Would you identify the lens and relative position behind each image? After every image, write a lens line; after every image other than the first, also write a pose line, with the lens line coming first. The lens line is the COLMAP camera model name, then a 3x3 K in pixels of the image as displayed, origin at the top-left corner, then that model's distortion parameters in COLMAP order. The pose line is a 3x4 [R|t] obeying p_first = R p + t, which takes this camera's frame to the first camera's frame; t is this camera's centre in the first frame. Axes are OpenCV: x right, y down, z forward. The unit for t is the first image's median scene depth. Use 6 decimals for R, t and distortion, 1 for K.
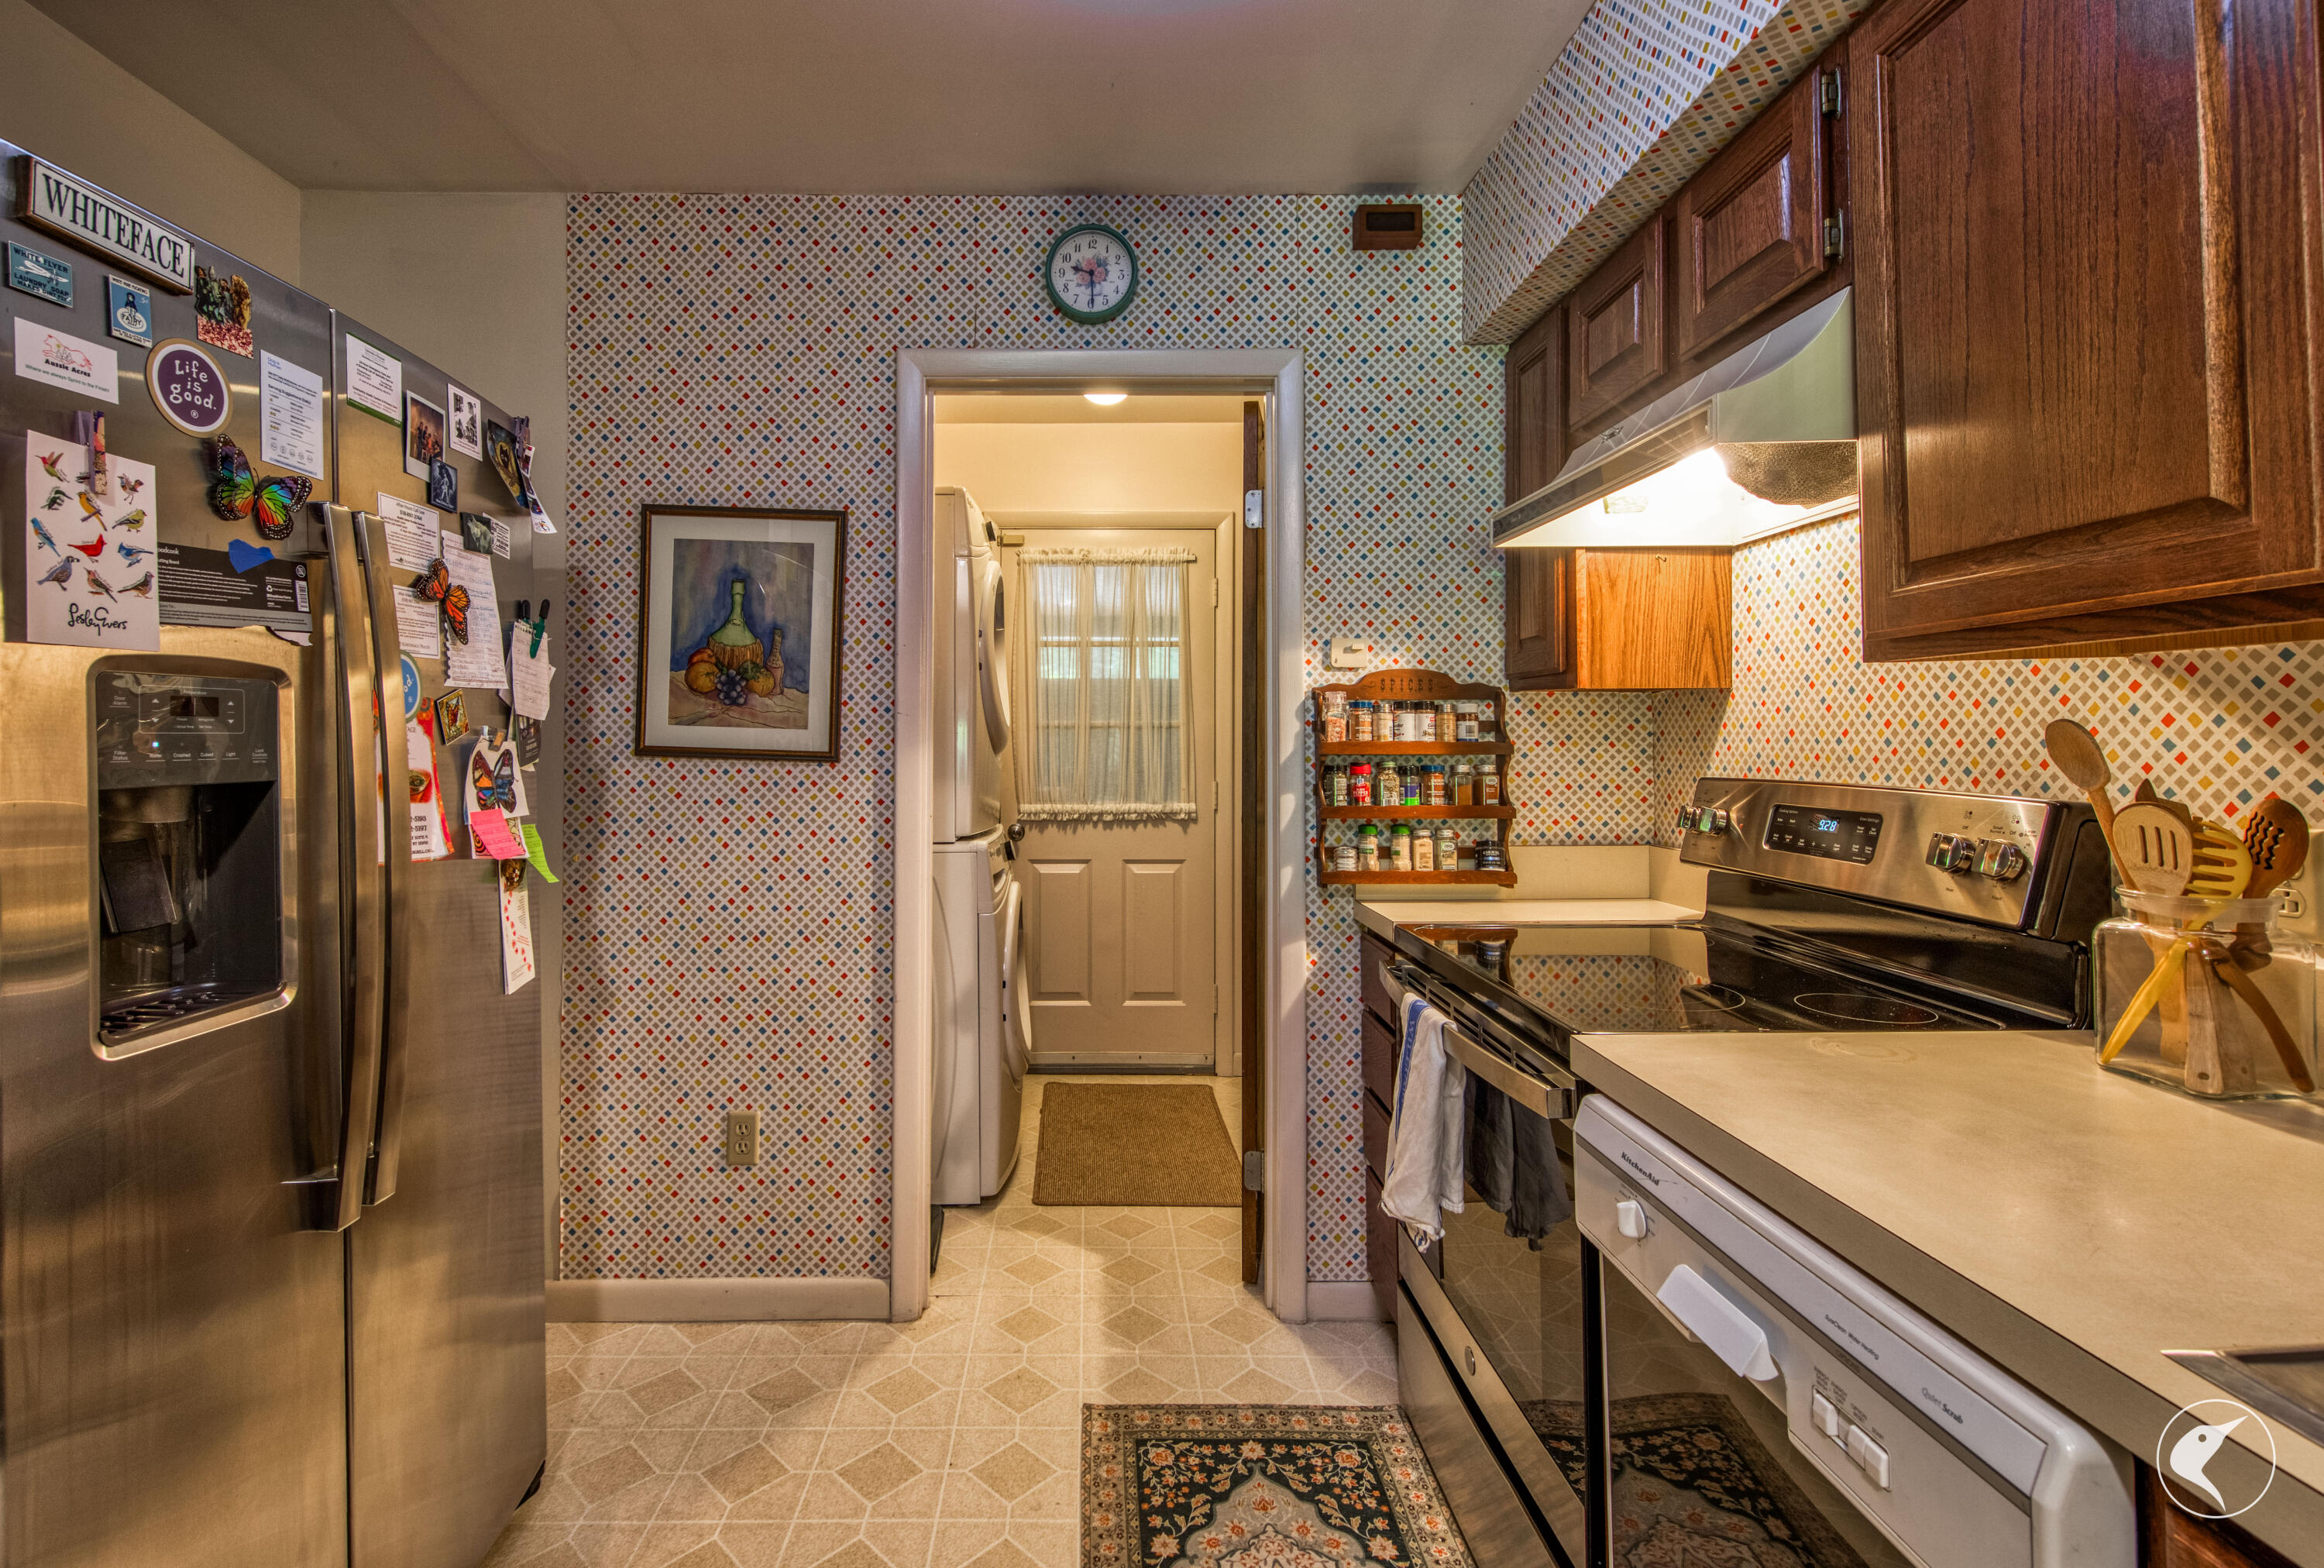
lens RADIAL K [[1063.6, 0, 1157.4], [0, 1063.6, 733.0], [0, 0, 1]] dist [0.003219, -0.000007]
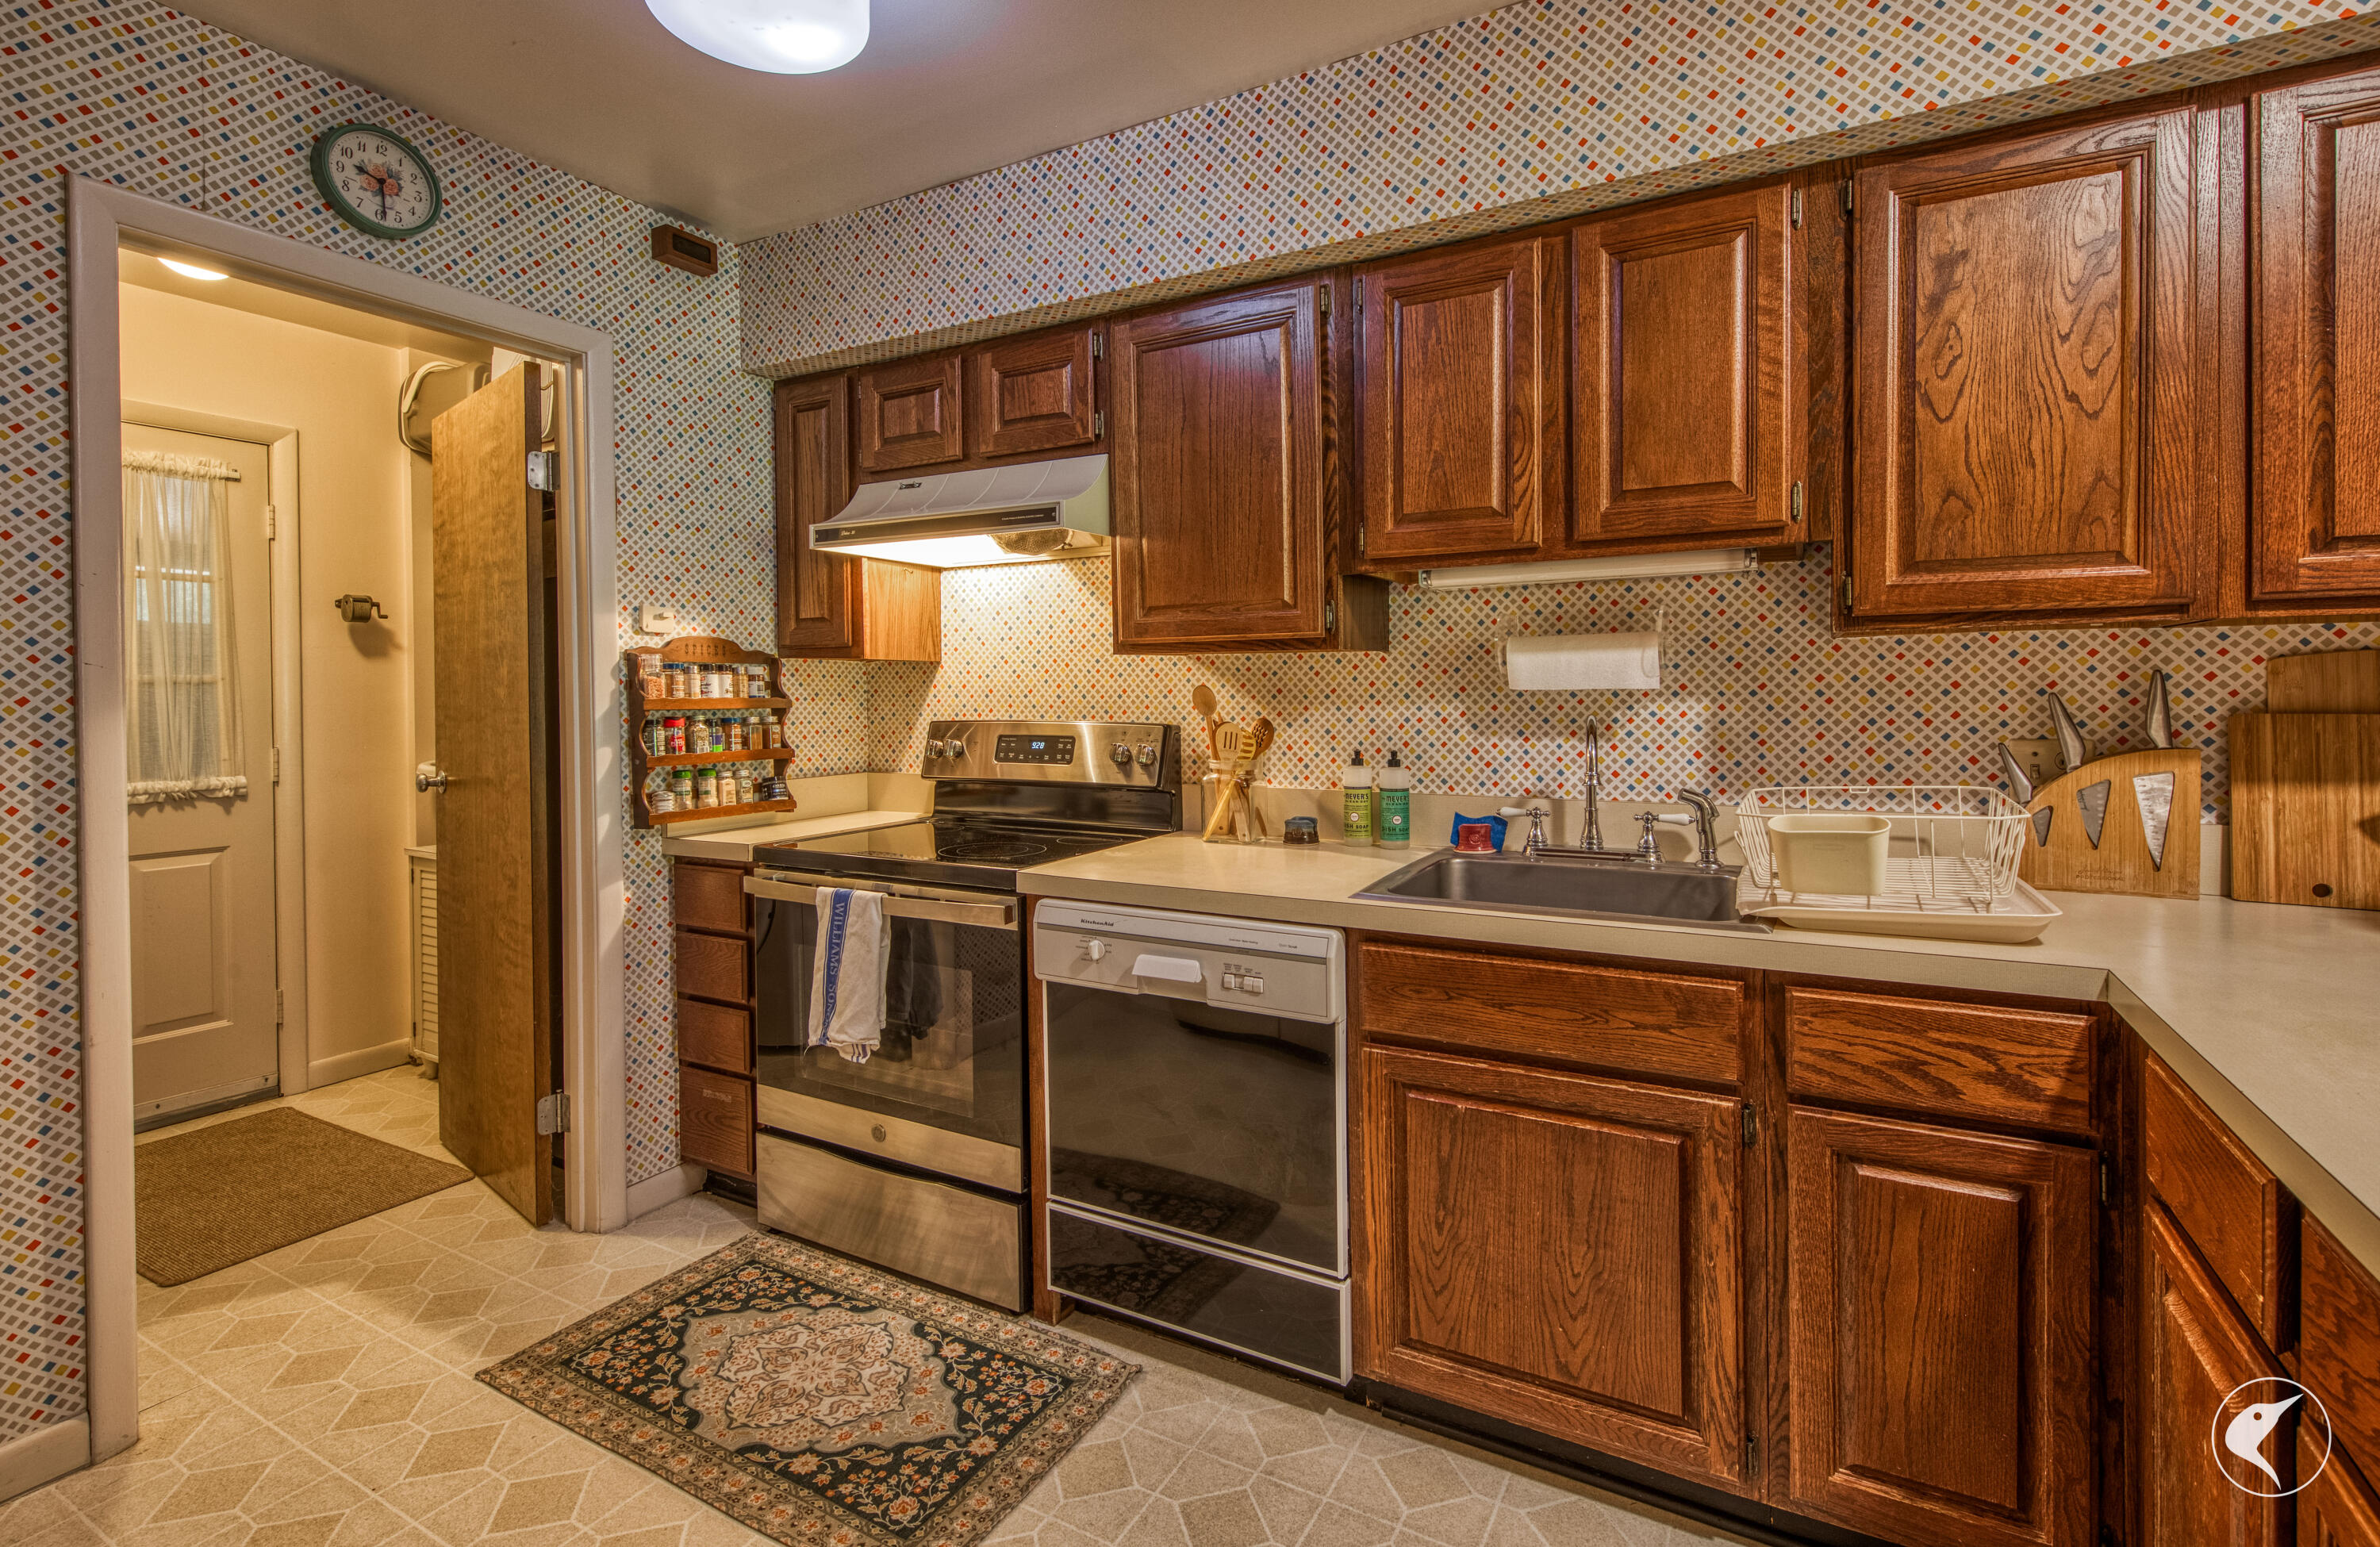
lens RADIAL K [[1094.6, 0, 1106.8], [0, 1094.6, 711.4], [0, 0, 1]] dist [-0.001349, -0.000802]
pose [[0.536250, -0.014698, 0.843931, -0.560748], [-0.000874, 0.999838, 0.017968, 0.000583], [-0.844059, -0.010373, 0.536150, -0.024297]]
